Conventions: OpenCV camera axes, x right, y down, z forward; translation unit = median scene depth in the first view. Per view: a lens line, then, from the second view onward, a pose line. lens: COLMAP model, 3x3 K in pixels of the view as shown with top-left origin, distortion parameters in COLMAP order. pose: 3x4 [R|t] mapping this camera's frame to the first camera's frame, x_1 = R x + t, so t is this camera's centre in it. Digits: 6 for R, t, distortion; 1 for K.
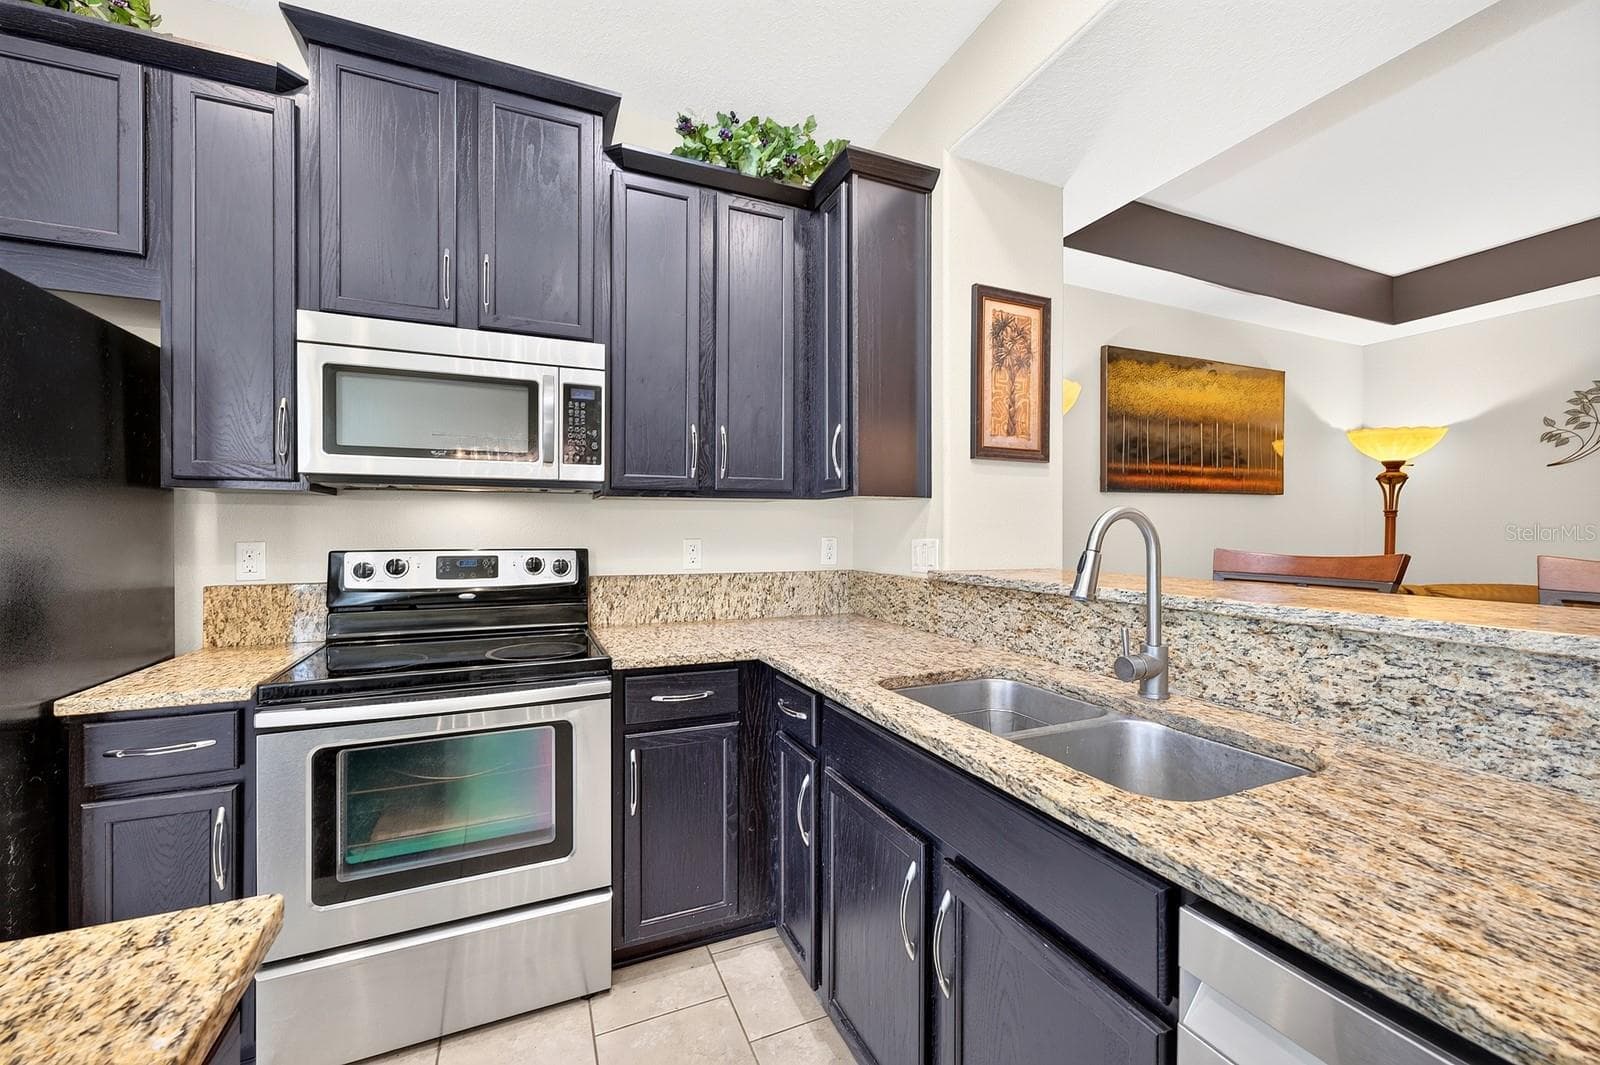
lens RADIAL K [[628.9, 0, 793.3], [0, 628.9, 528.8], [0, 0, 1]] dist [-0.013786, 0.007151]
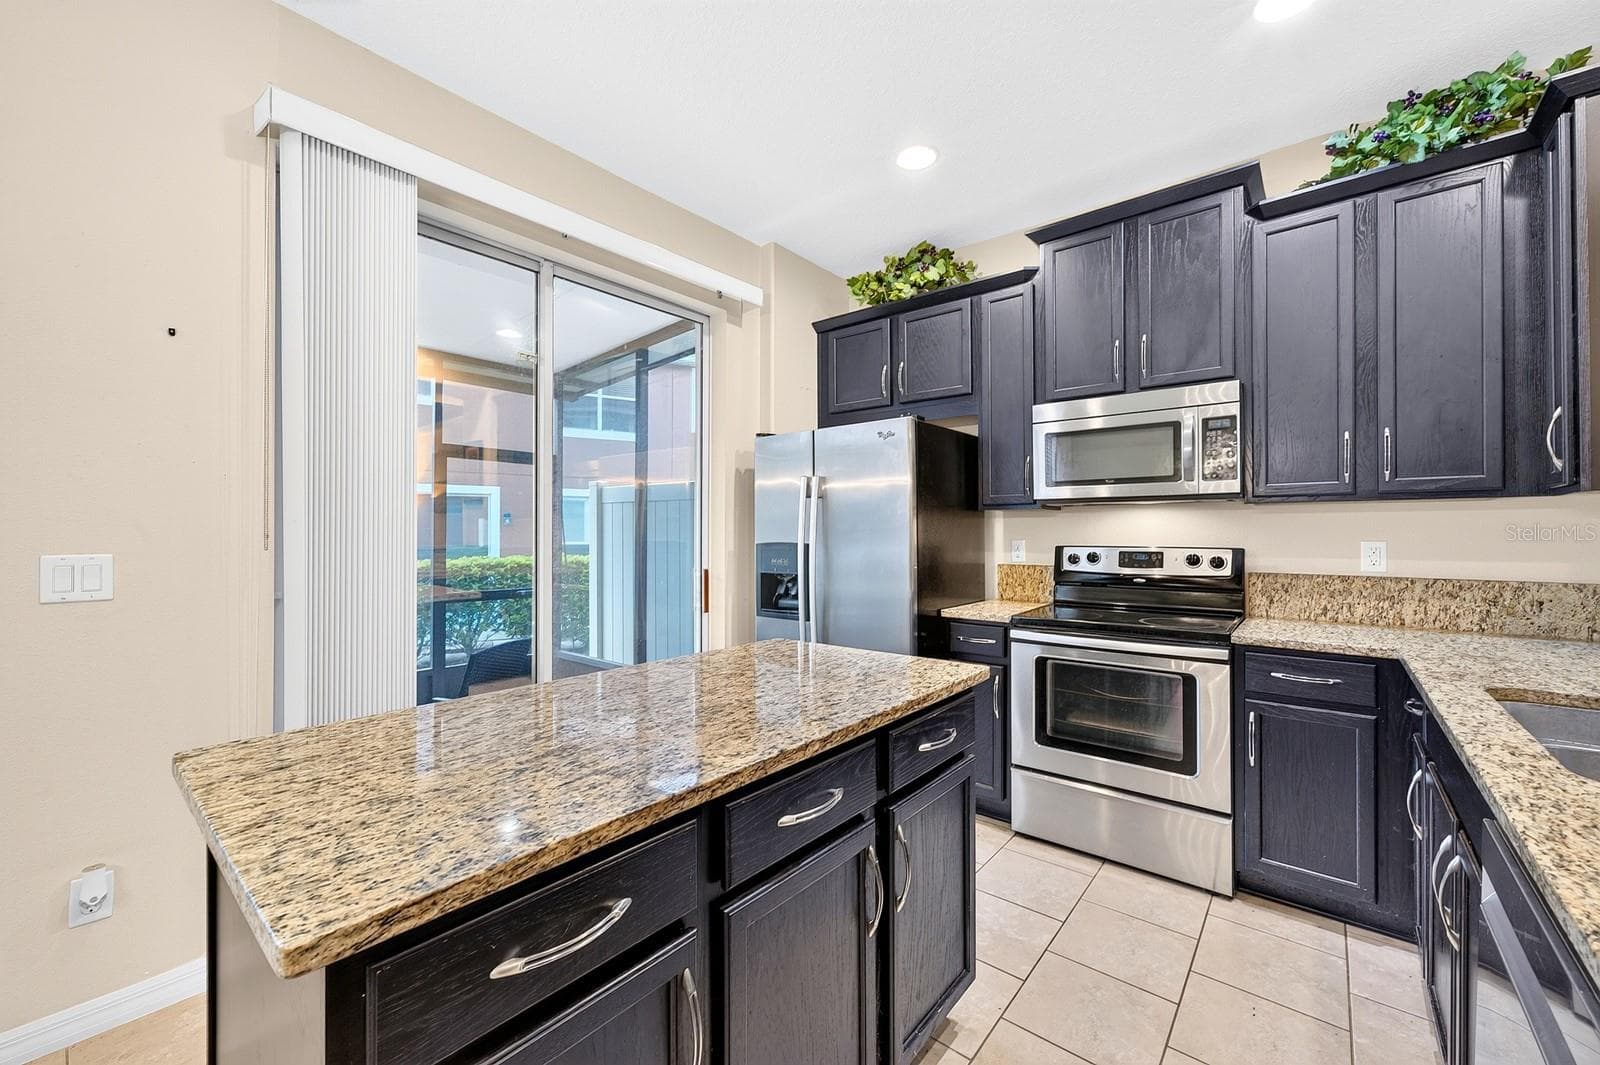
lens RADIAL K [[628.9, 0, 793.3], [0, 628.9, 528.8], [0, 0, 1]] dist [-0.013786, 0.007151]
pose [[0.438994, -0.006655, -0.898465, 0.390785], [0.003049, 0.999978, -0.005918, -0.000449], [0.898485, -0.000141, 0.439005, -0.295993]]
